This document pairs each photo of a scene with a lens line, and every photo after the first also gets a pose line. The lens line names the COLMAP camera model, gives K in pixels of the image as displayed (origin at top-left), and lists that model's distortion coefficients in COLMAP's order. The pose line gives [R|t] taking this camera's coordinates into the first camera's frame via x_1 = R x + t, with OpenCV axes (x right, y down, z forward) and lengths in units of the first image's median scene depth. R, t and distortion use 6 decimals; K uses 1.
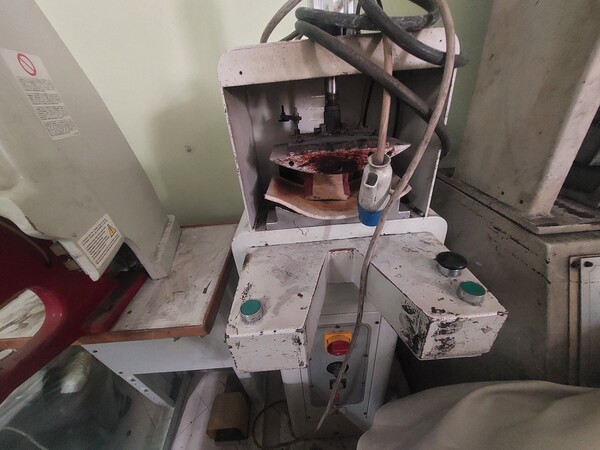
lens RADIAL K [[238.9, 0, 299.2], [0, 238.9, 228.8], [0, 0, 1]] dist [-0.015628, -0.000375]
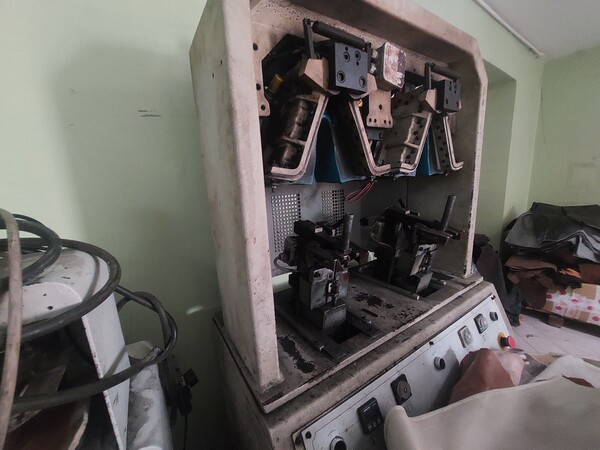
lens RADIAL K [[238.9, 0, 299.2], [0, 238.9, 228.8], [0, 0, 1]] dist [-0.015628, -0.000375]
pose [[0.859777, -0.069532, 0.505915, 0.703585], [0.240457, 0.929111, -0.280949, -0.391220], [-0.450516, 0.363204, 0.815548, -0.154710]]
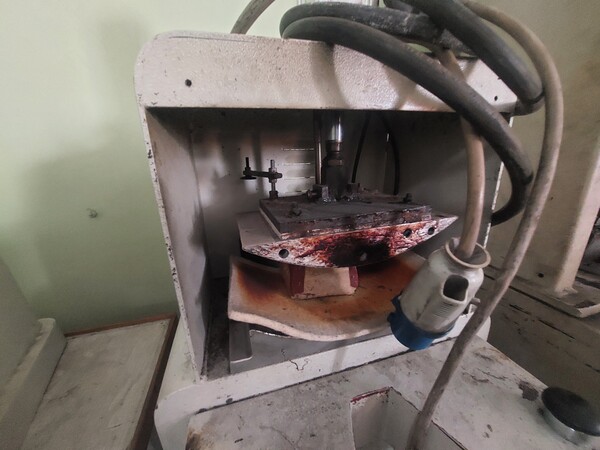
lens RADIAL K [[238.9, 0, 299.2], [0, 238.9, 228.8], [0, 0, 1]] dist [-0.015628, -0.000375]
pose [[0.967422, -0.023067, 0.252118, -0.116408], [0.078060, 0.974500, -0.210372, -0.185515], [-0.240836, 0.223199, 0.944553, 0.414273]]
